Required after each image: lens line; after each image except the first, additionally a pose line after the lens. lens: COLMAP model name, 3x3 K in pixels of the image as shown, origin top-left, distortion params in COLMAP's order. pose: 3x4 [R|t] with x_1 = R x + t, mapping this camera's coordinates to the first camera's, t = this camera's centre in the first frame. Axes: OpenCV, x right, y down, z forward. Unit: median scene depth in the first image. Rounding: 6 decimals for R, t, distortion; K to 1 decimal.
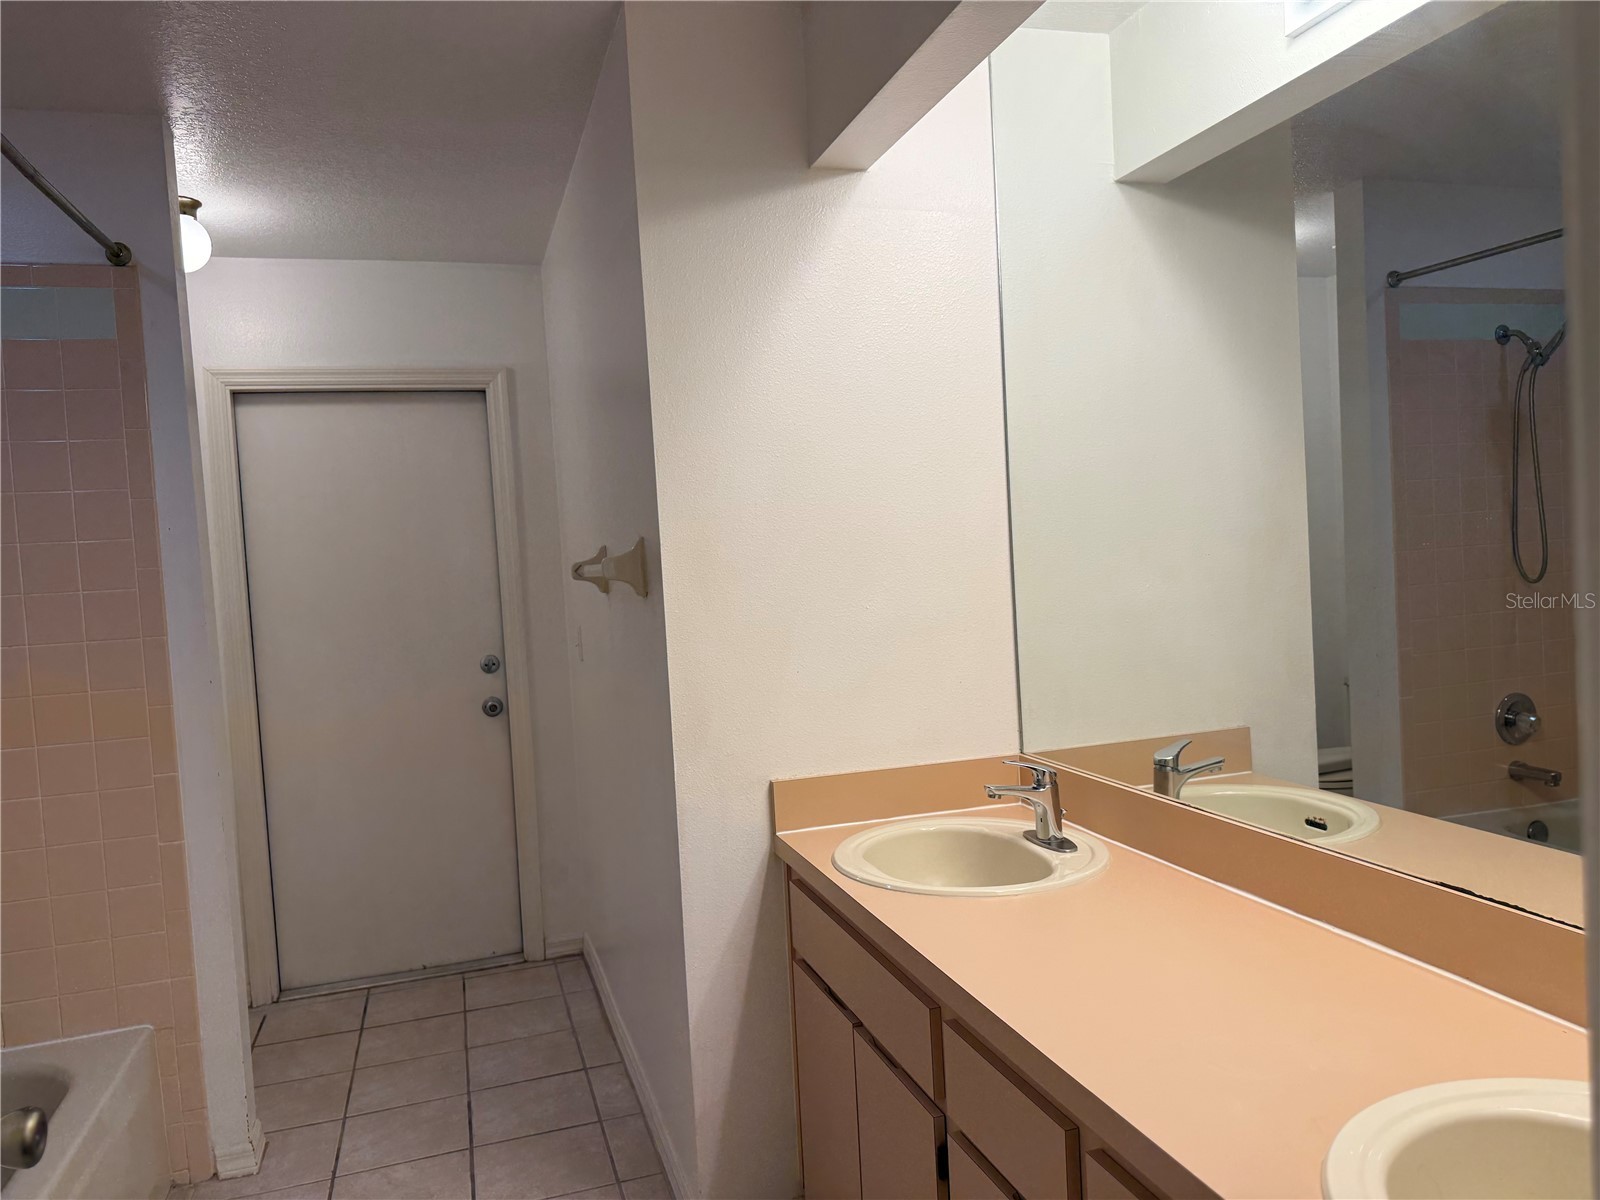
lens RADIAL K [[1115.9, 0, 796.4], [0, 1115.9, 593.5], [0, 0, 1]] dist [0.066631, -0.092127]
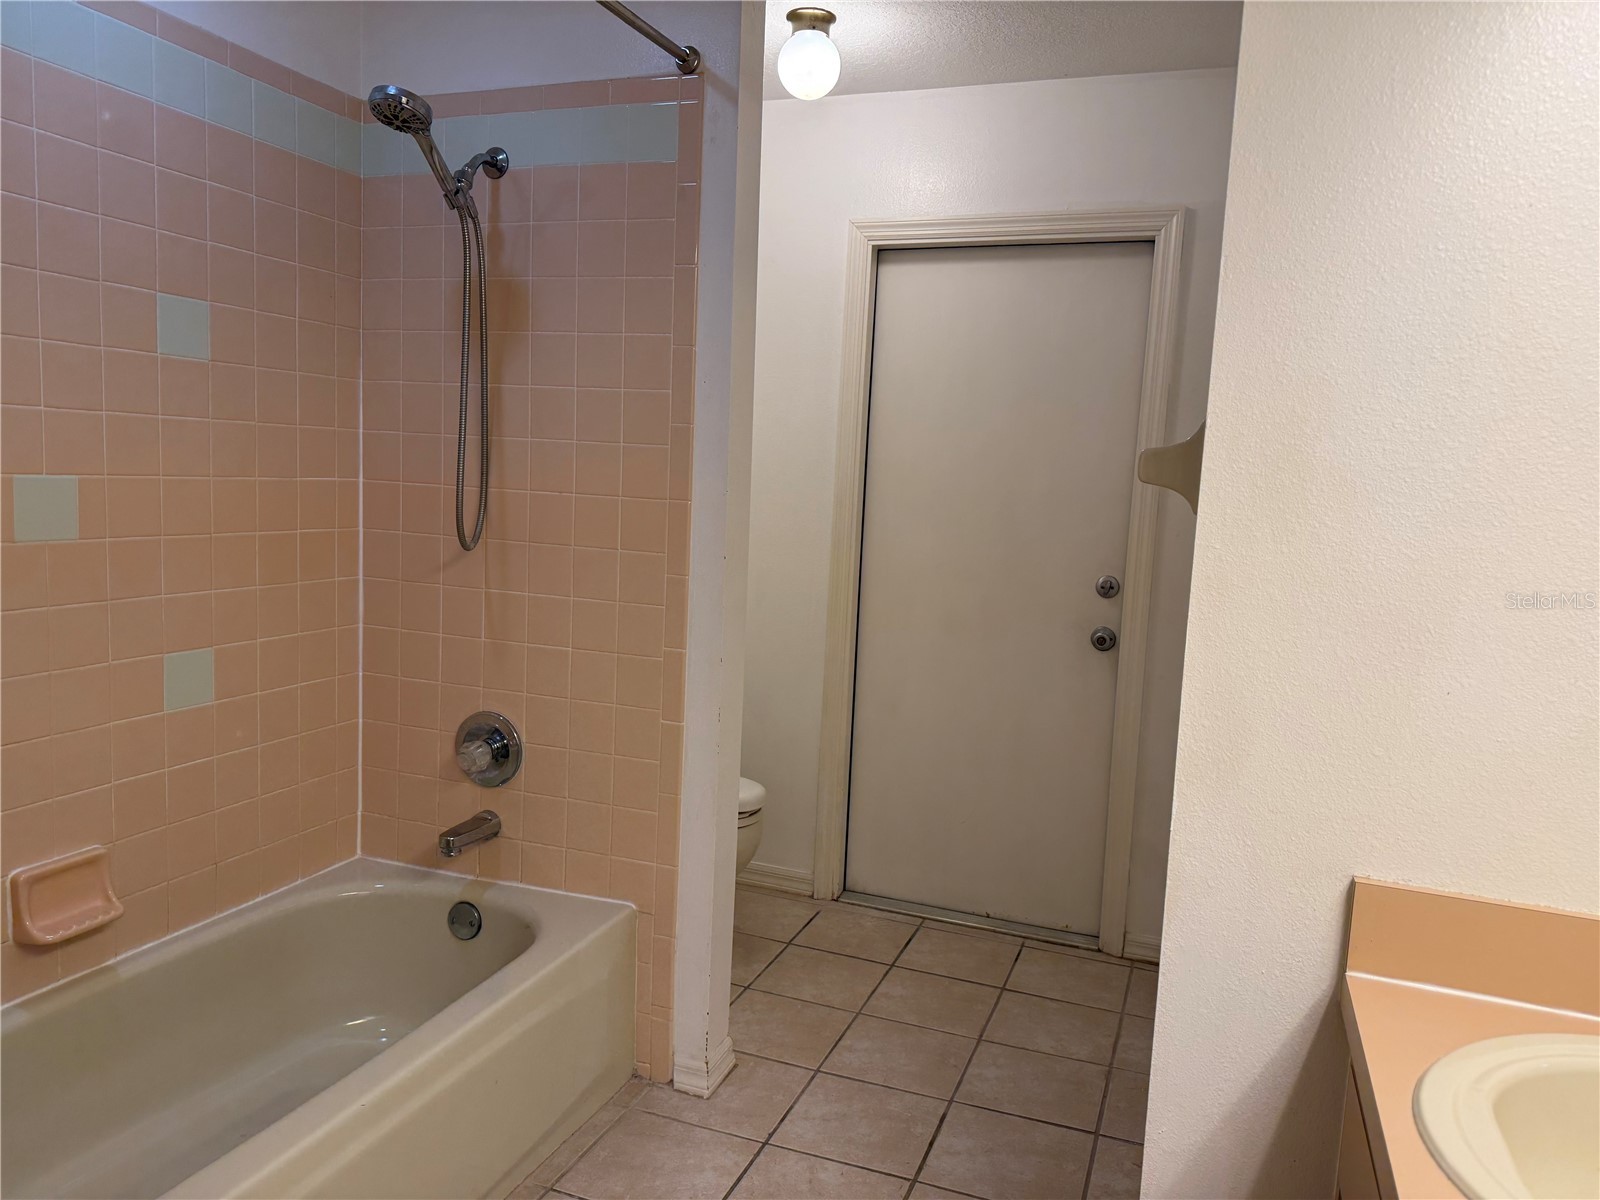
lens RADIAL K [[1115.9, 0, 799.7], [0, 1115.9, 596.9], [0, 0, 1]] dist [0.066631, -0.092127]
pose [[0.782348, 0.161125, -0.601639, 0.049981], [-0.111948, 0.986605, 0.118650, -0.001145], [0.612698, -0.025473, 0.789906, 0.270241]]
